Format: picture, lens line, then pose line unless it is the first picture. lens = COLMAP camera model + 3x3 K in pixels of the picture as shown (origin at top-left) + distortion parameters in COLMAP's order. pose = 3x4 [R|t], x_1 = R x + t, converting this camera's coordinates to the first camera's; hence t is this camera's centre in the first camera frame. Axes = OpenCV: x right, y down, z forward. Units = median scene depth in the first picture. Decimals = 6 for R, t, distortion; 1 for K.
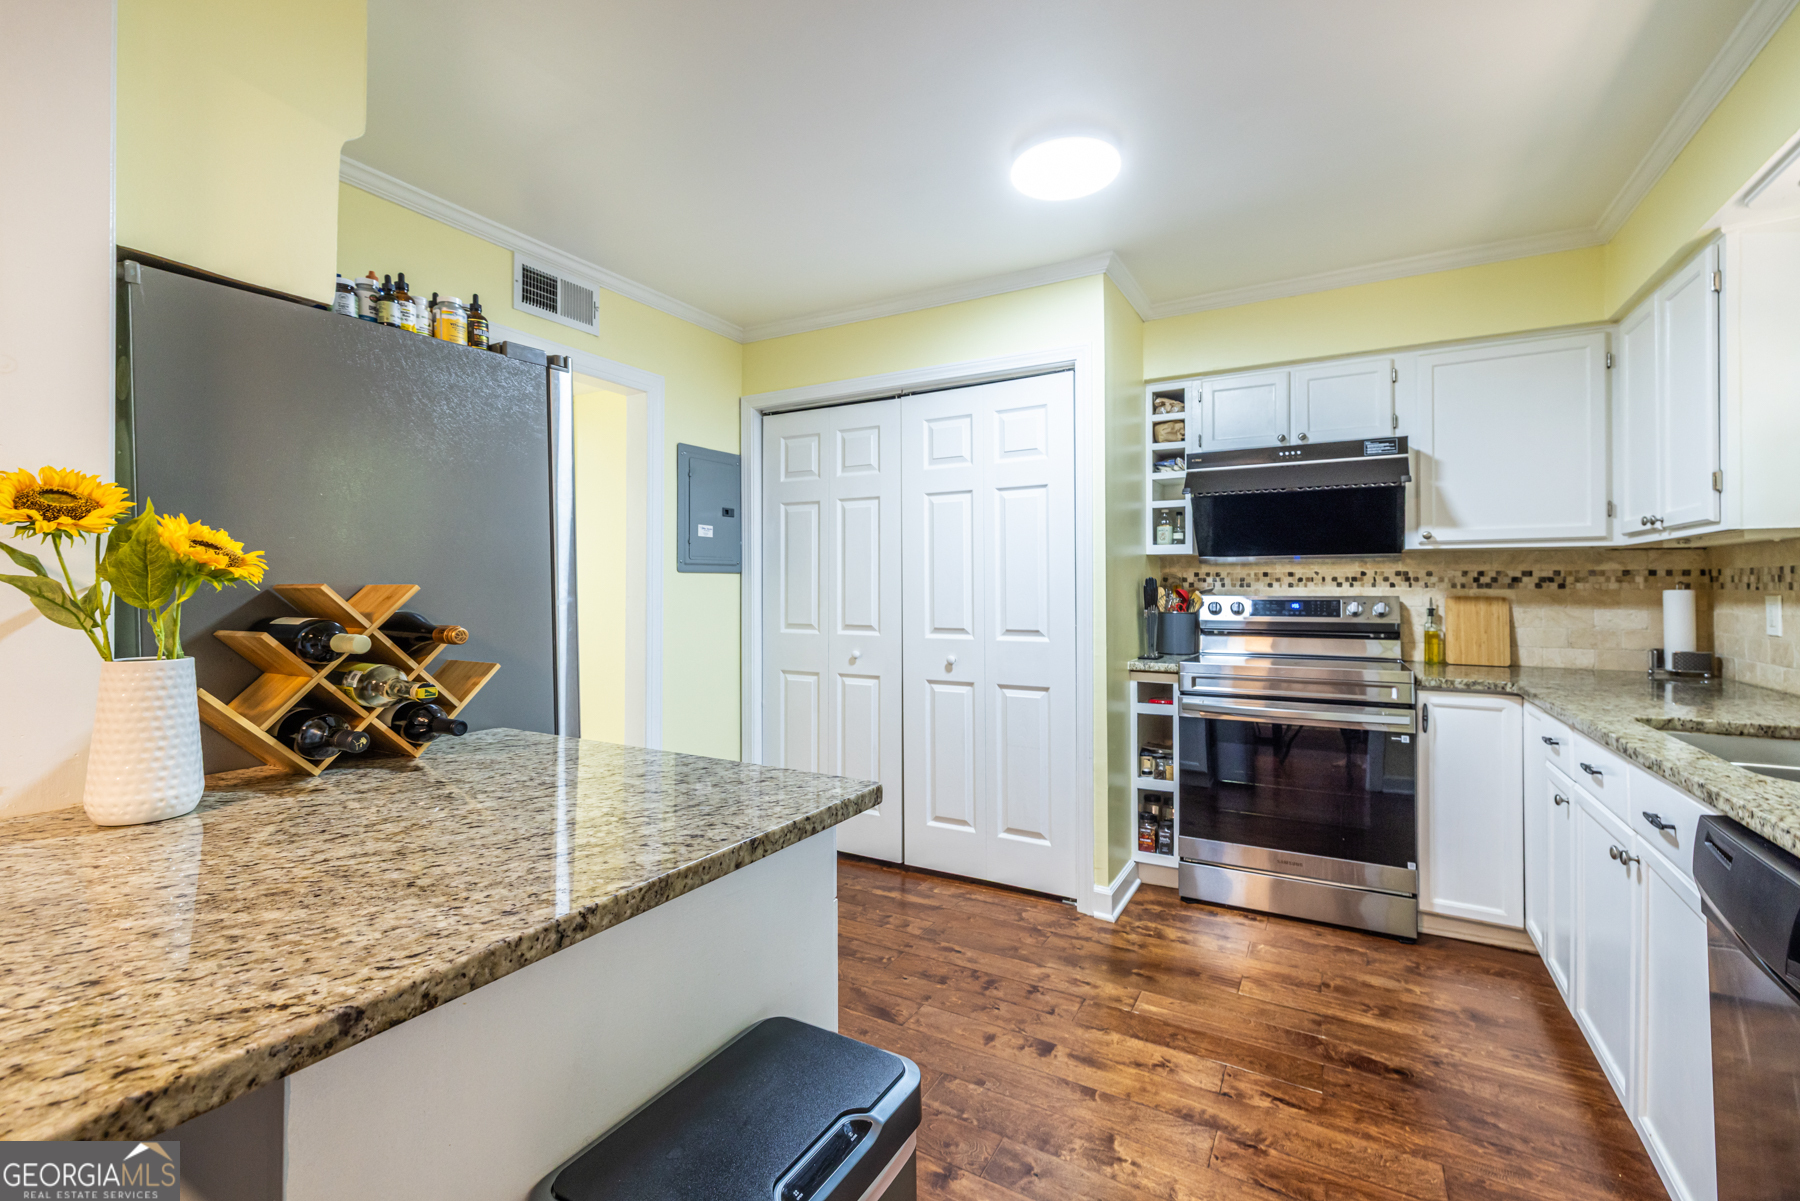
lens RADIAL K [[767.7, 0, 937.6], [0, 767.7, 585.0], [0, 0, 1]] dist [-0.000605, -0.000071]
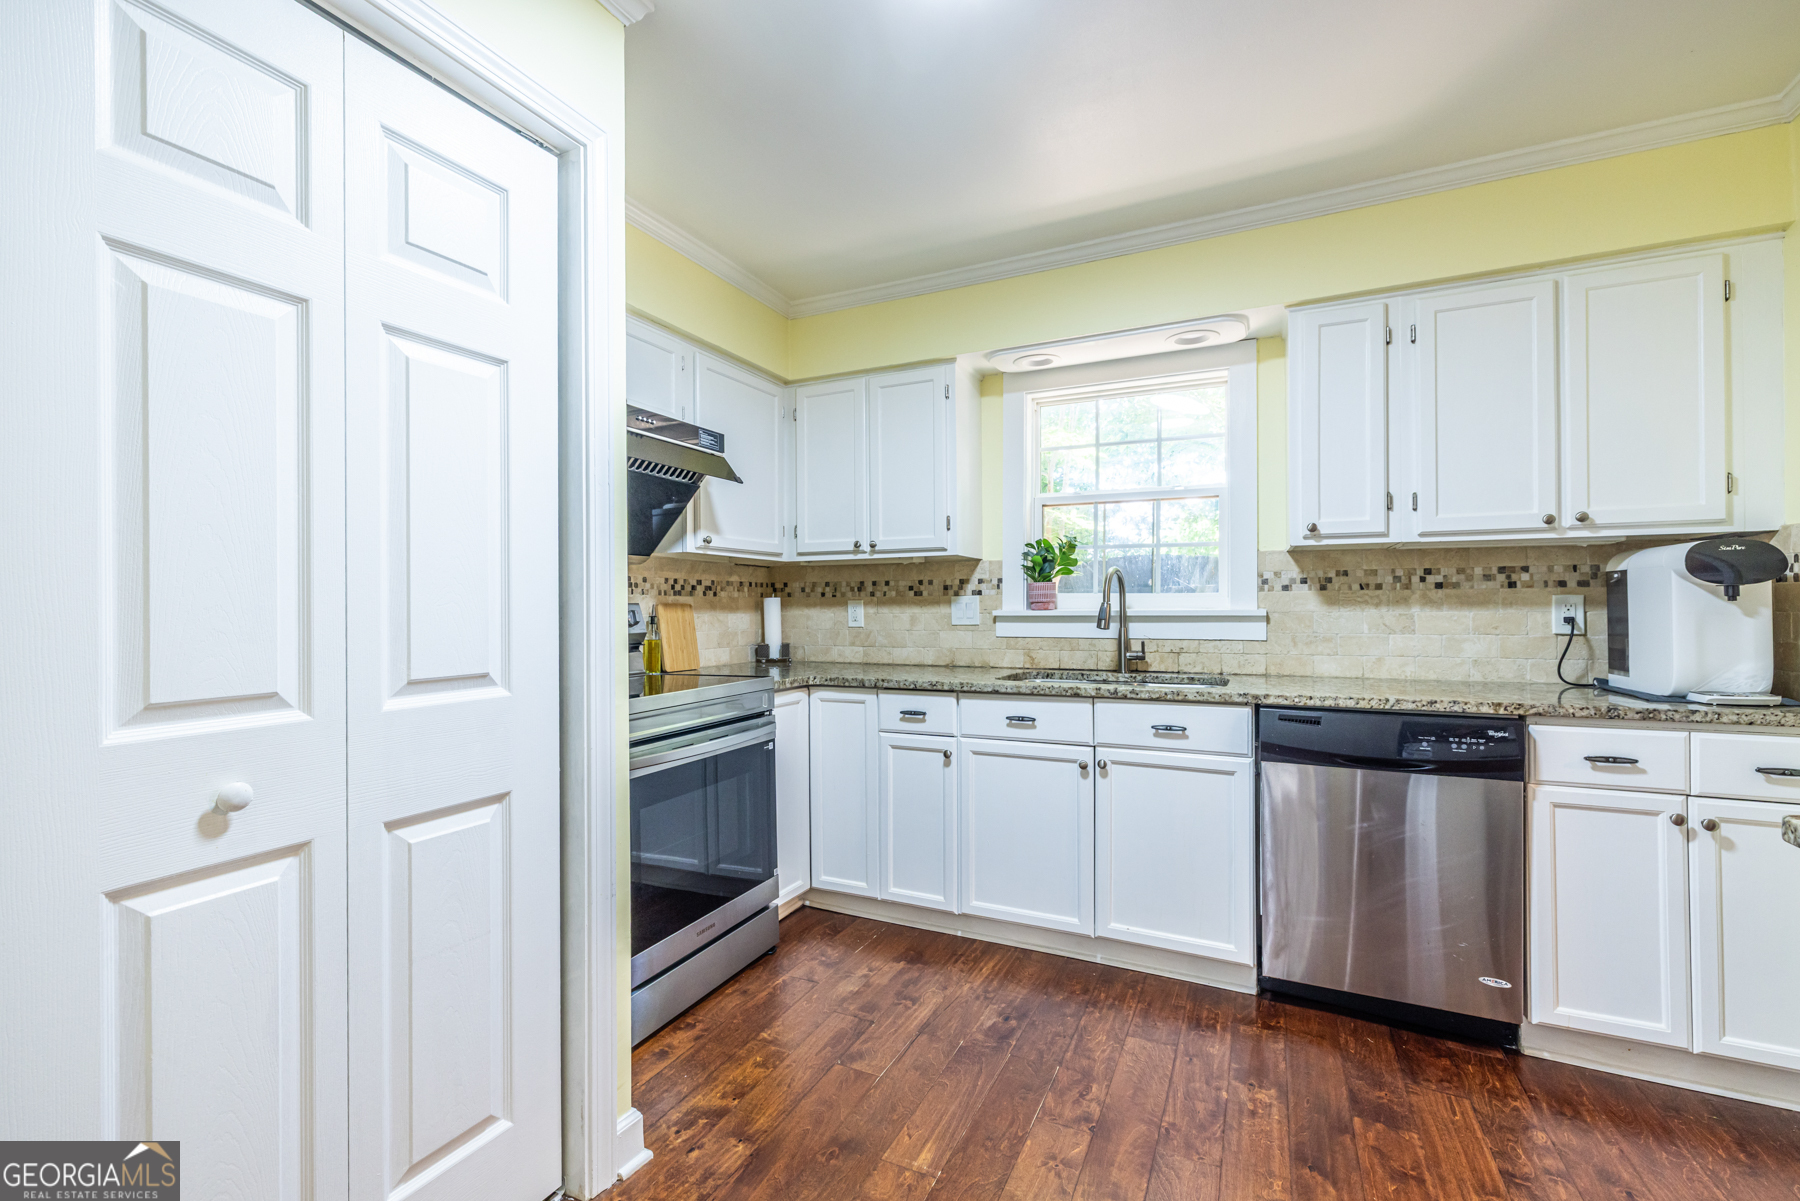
lens RADIAL K [[759.3, 0, 900.0], [0, 759.3, 600.5], [0, 0, 1]] dist [-0.000139, -0.000087]
pose [[-0.033847, 0.007120, 0.999402, -0.329514], [0.003064, 0.999971, -0.007021, 0.019923], [-0.999422, 0.002825, -0.033868, 0.774316]]
